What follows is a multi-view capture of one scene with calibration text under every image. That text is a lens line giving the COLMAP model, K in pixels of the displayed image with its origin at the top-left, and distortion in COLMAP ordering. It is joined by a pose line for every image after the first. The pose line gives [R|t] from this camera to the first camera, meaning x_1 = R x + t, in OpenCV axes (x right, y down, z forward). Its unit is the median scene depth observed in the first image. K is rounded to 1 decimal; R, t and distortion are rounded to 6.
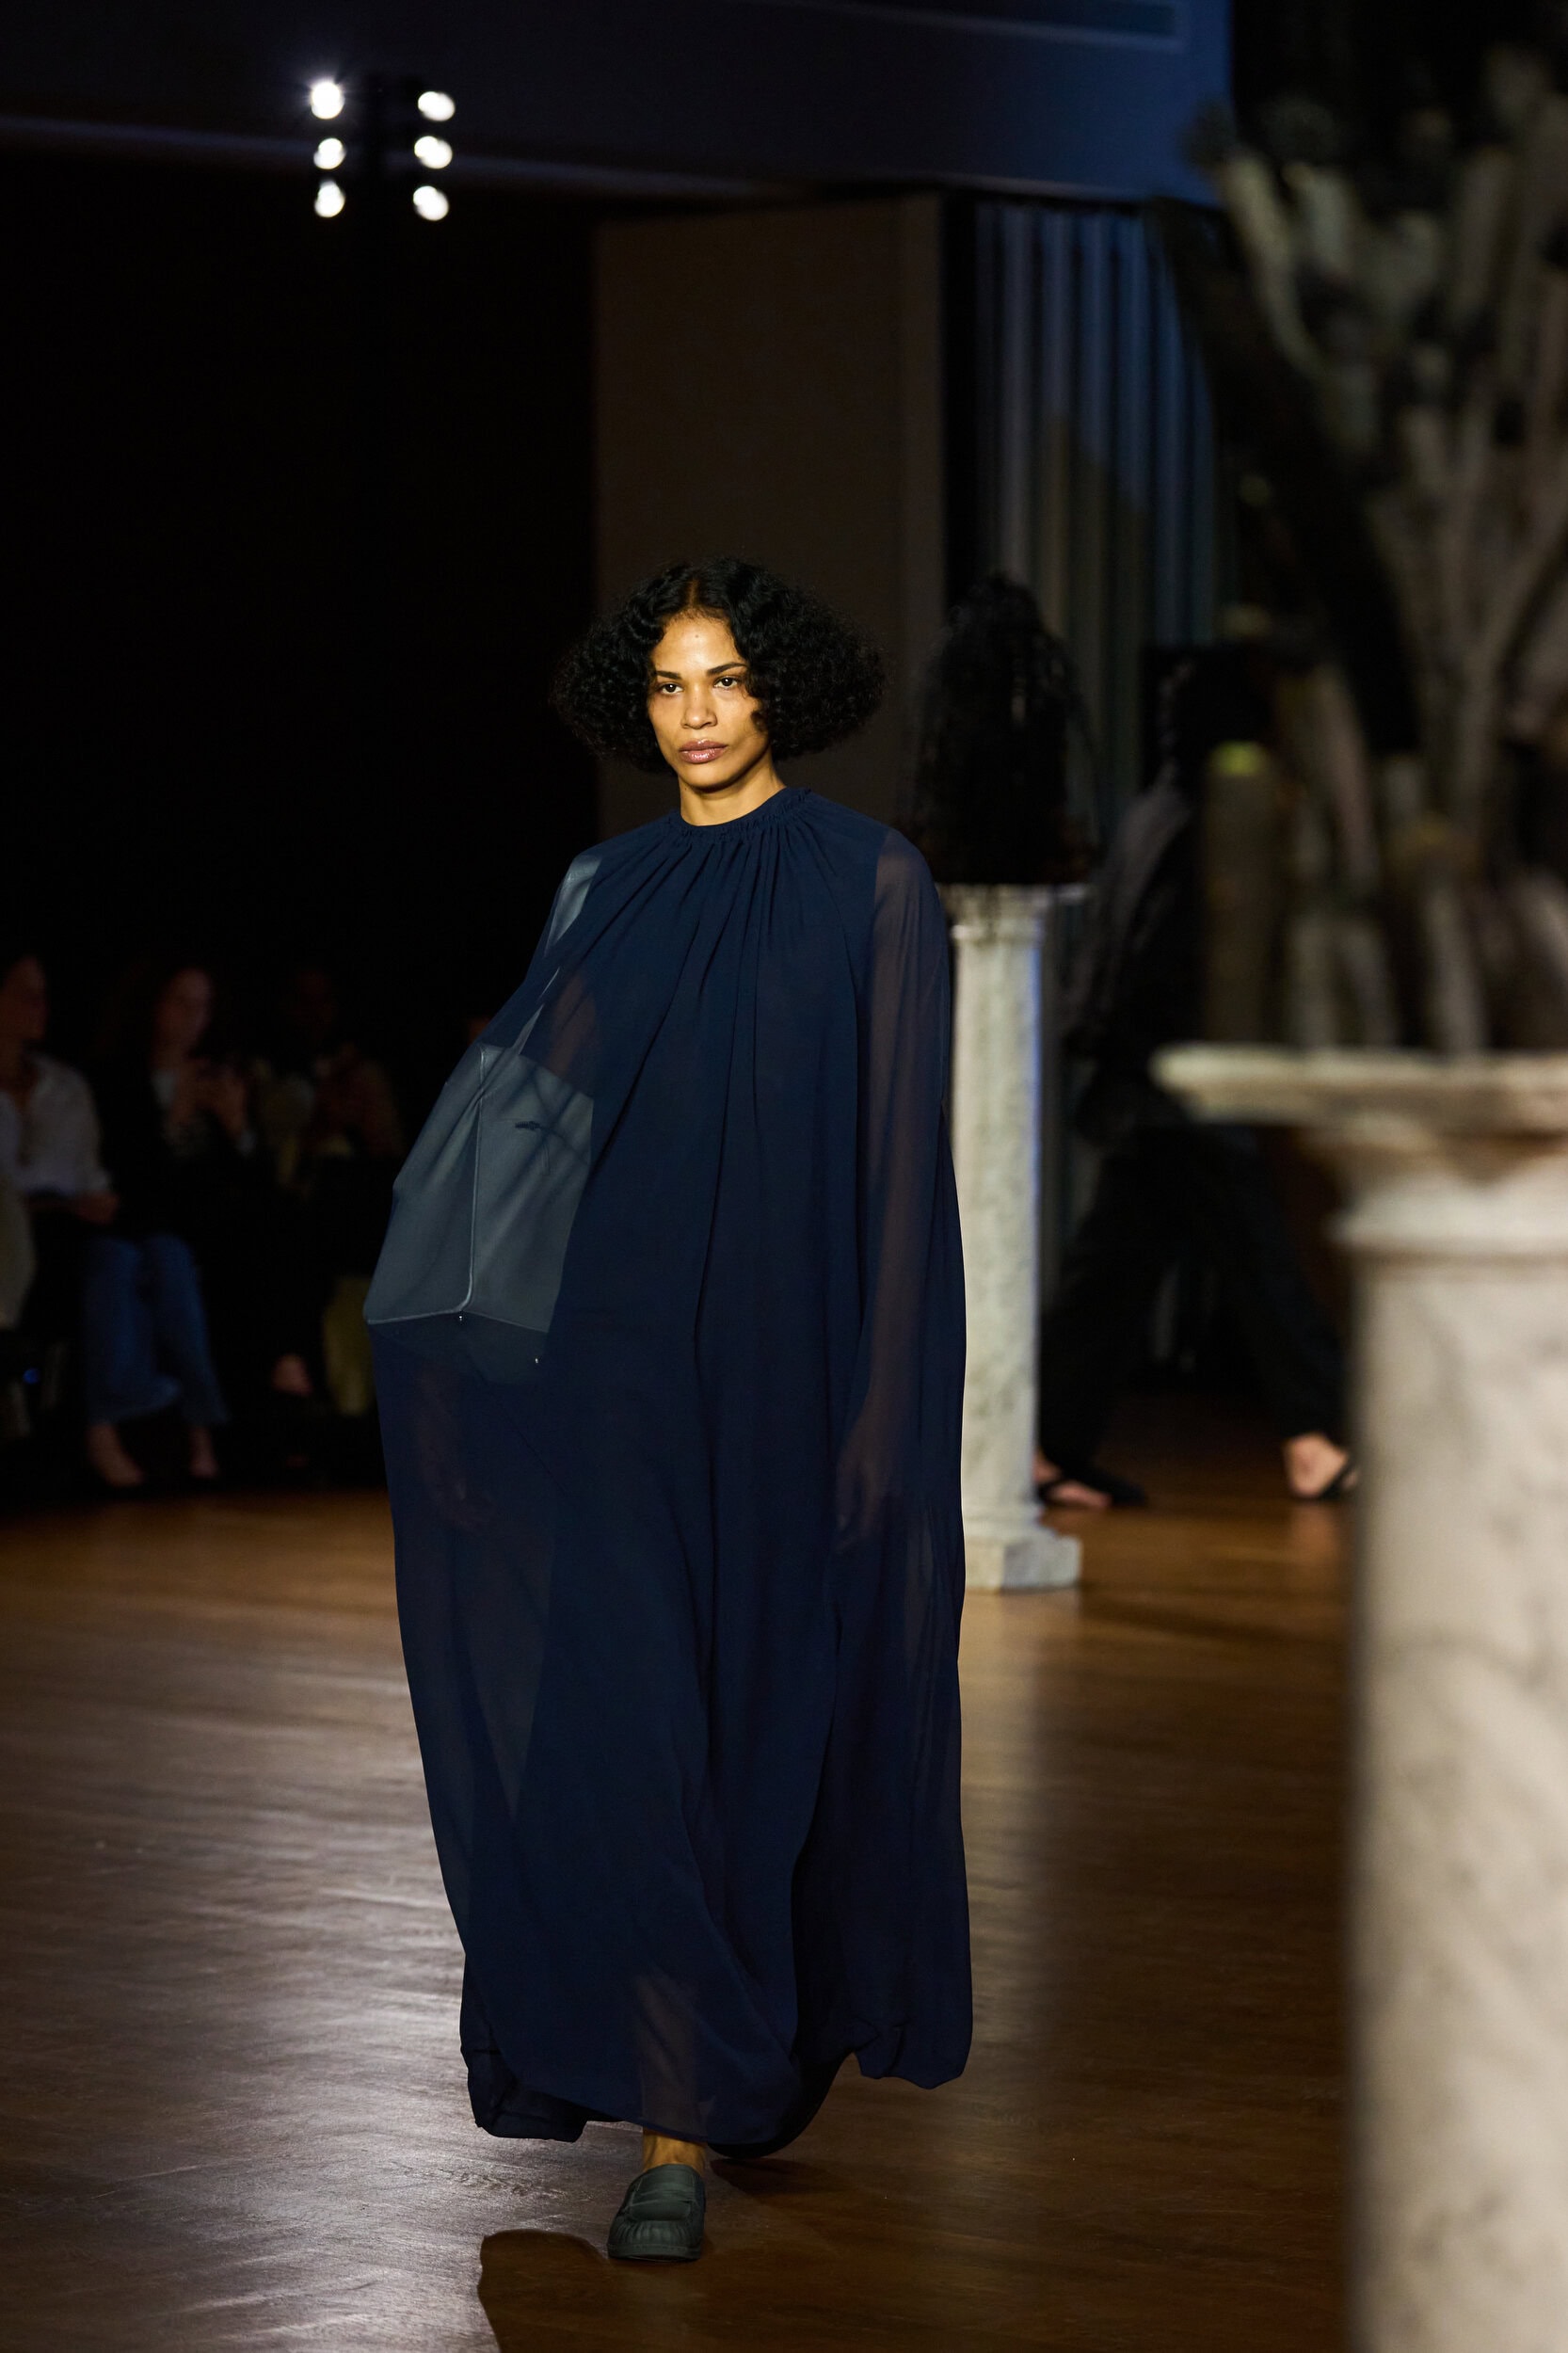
lens RADIAL K [[7278.0, 0, 784.0], [0, 7278.0, 1176.5], [0, 0, 1]] dist [0.051518, -2.180579]
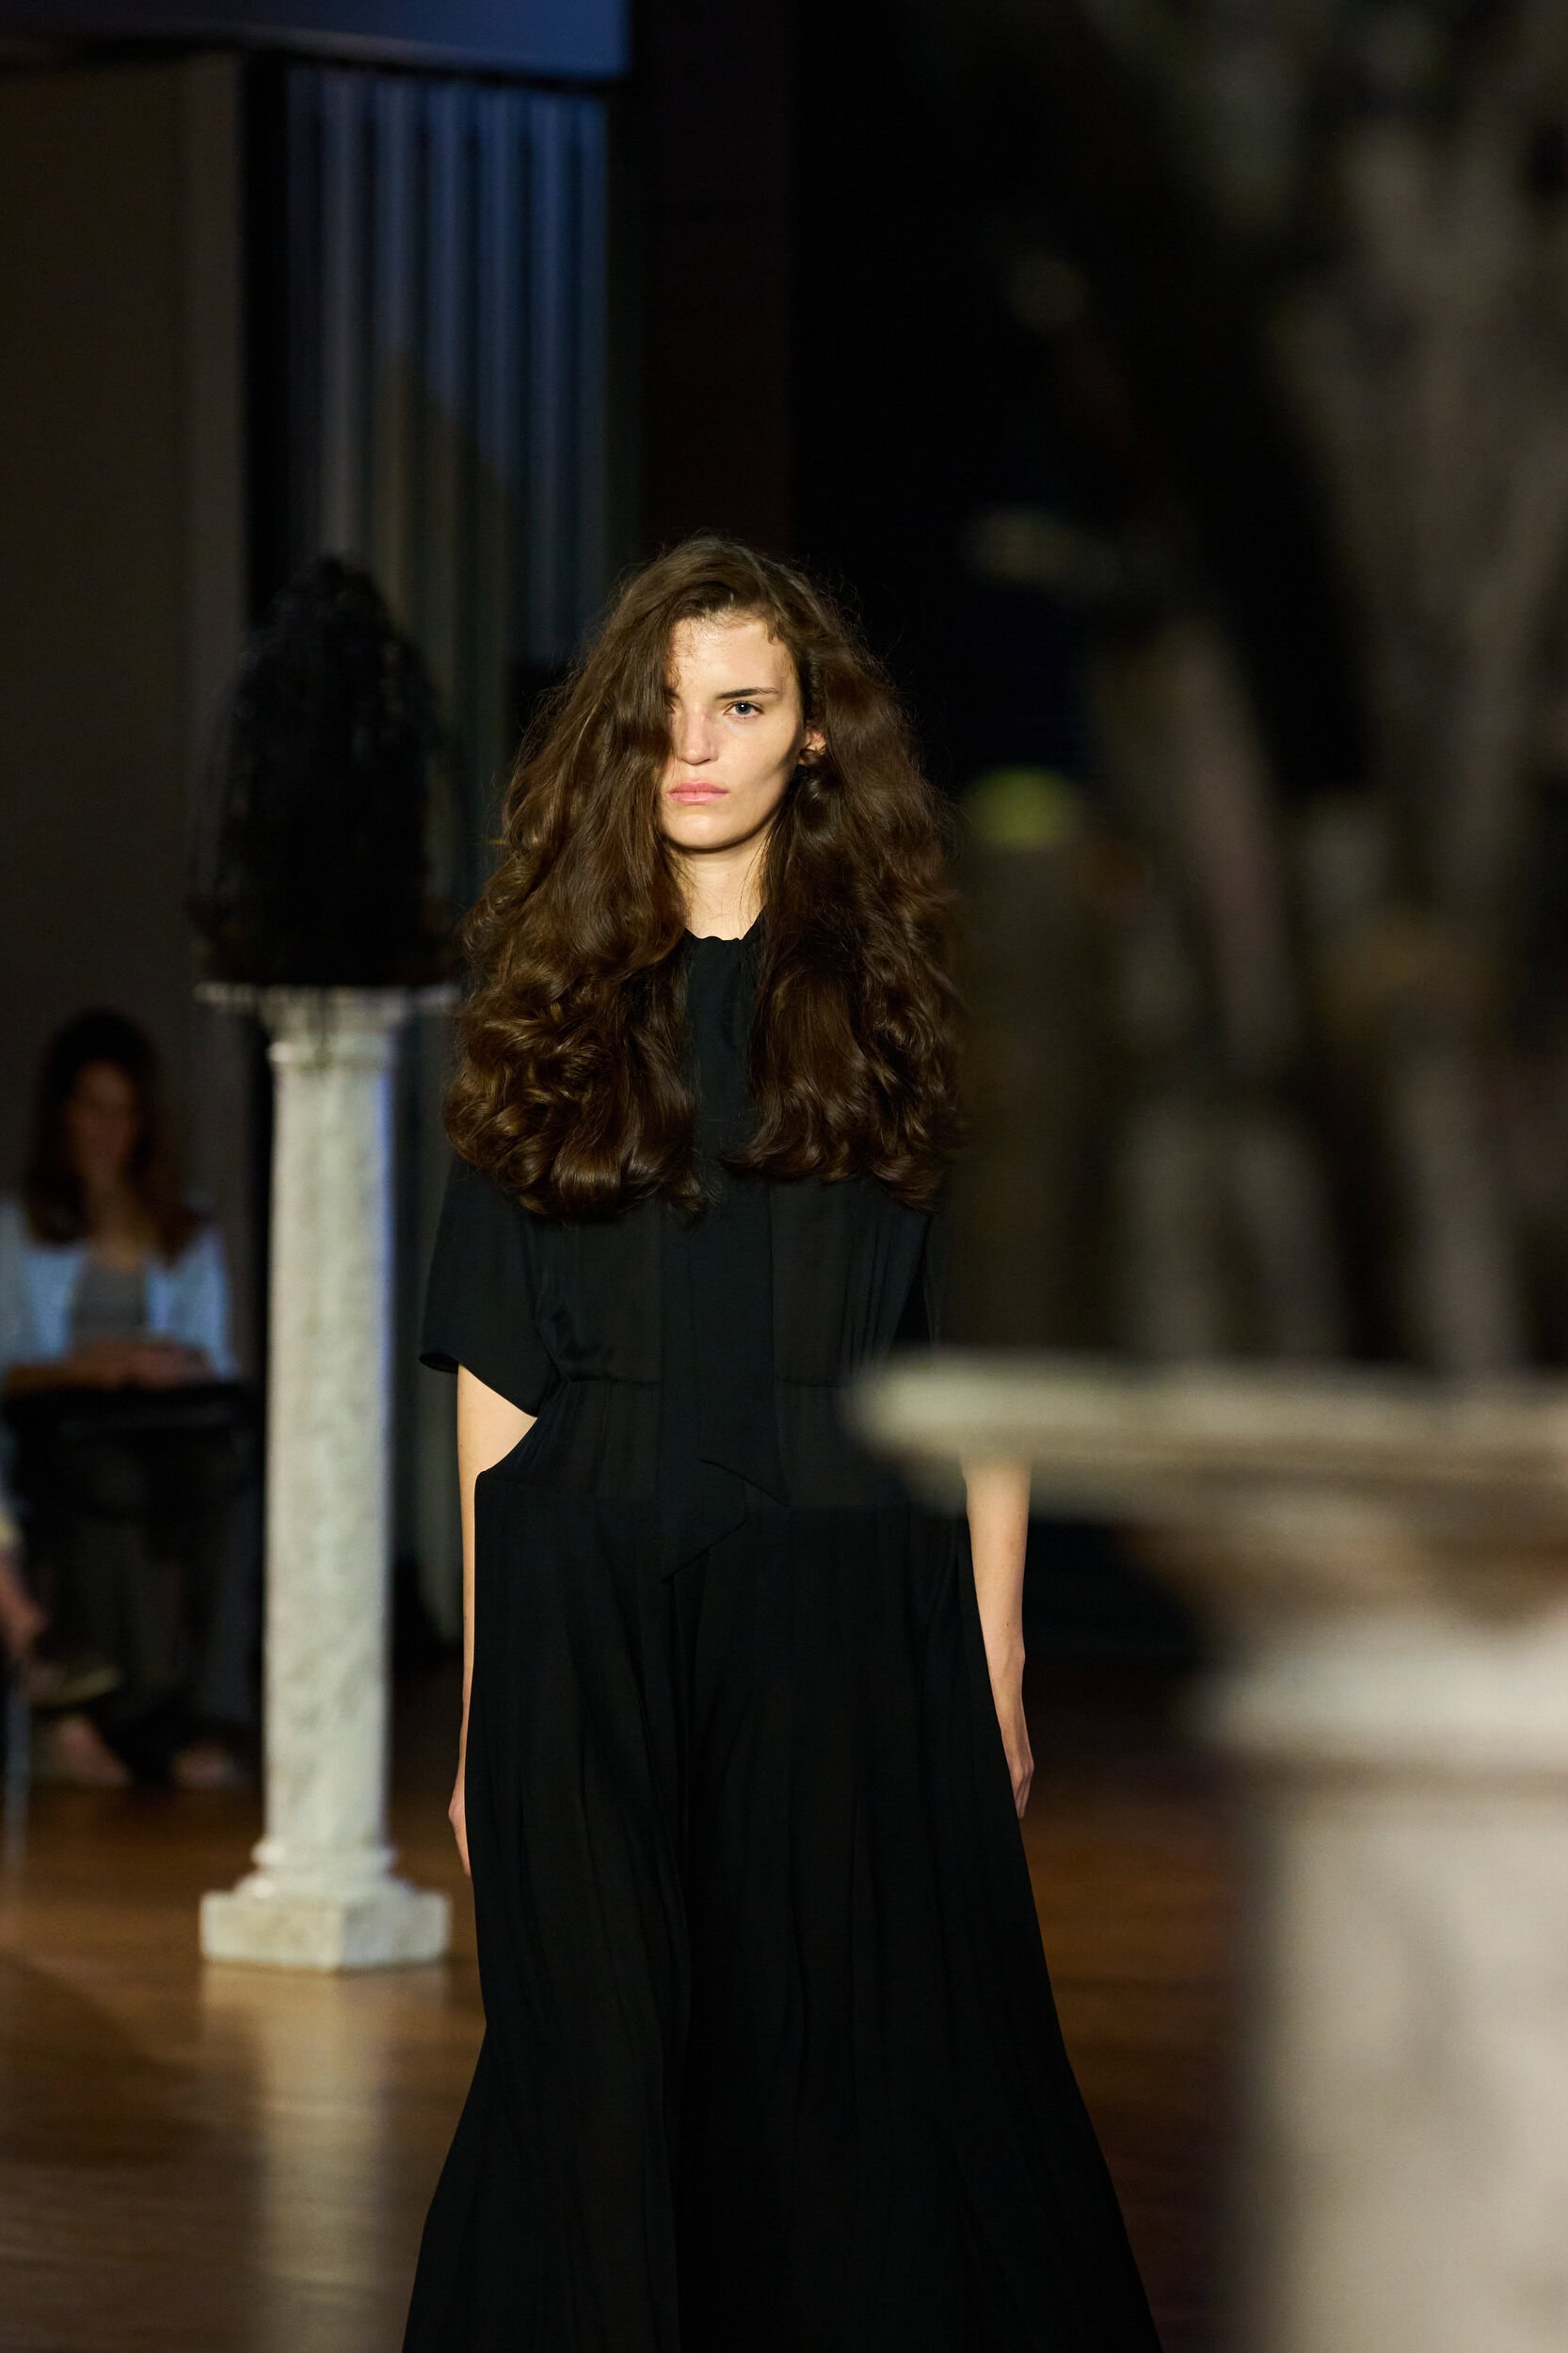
lens RADIAL K [[8965.3, 0, 784.0], [0, 8965.3, 1176.5], [0, 0, 1]] dist [-0.023140, -4.845182]
pose [[0.996243, 0.000331, 0.086601, -0.009455], [0.001140, 0.999856, -0.016943, -0.020293], [-0.086594, 0.016978, 0.996099, 0.366627]]
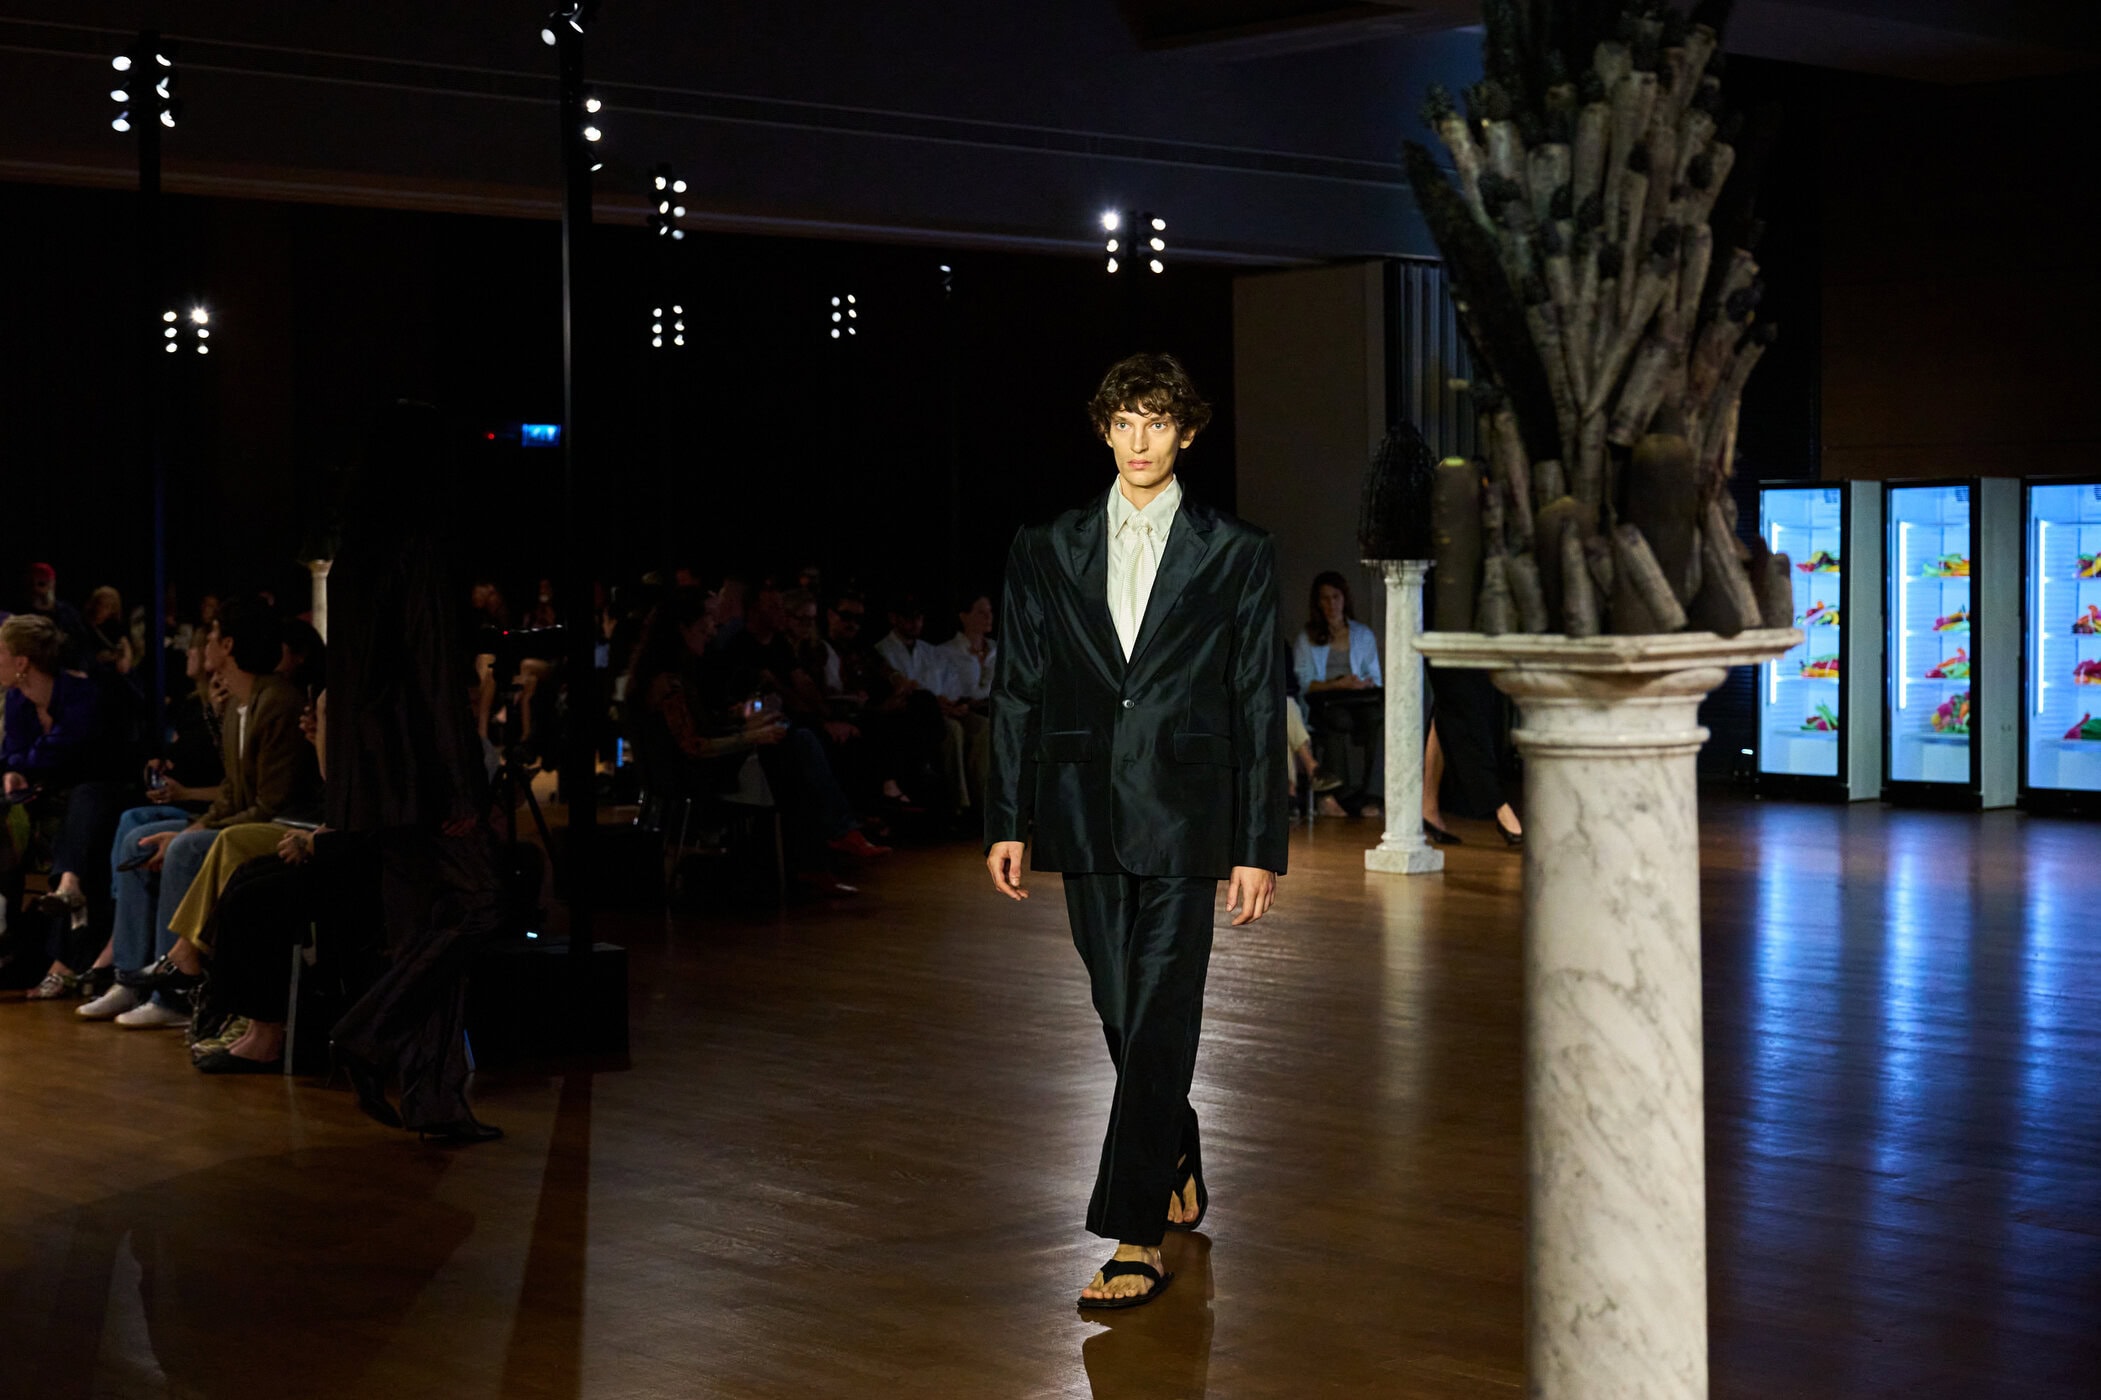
lens RADIAL K [[2918.2, 0, 1048.8], [0, 2918.2, 629.5], [0, 0, 1]] dist [-0.003554, -0.045247]
pose [[0.994822, -0.008671, -0.101265, 0.036457], [0.006719, 0.999785, -0.019602, -0.004665], [0.101413, 0.018820, 0.994666, 0.301589]]
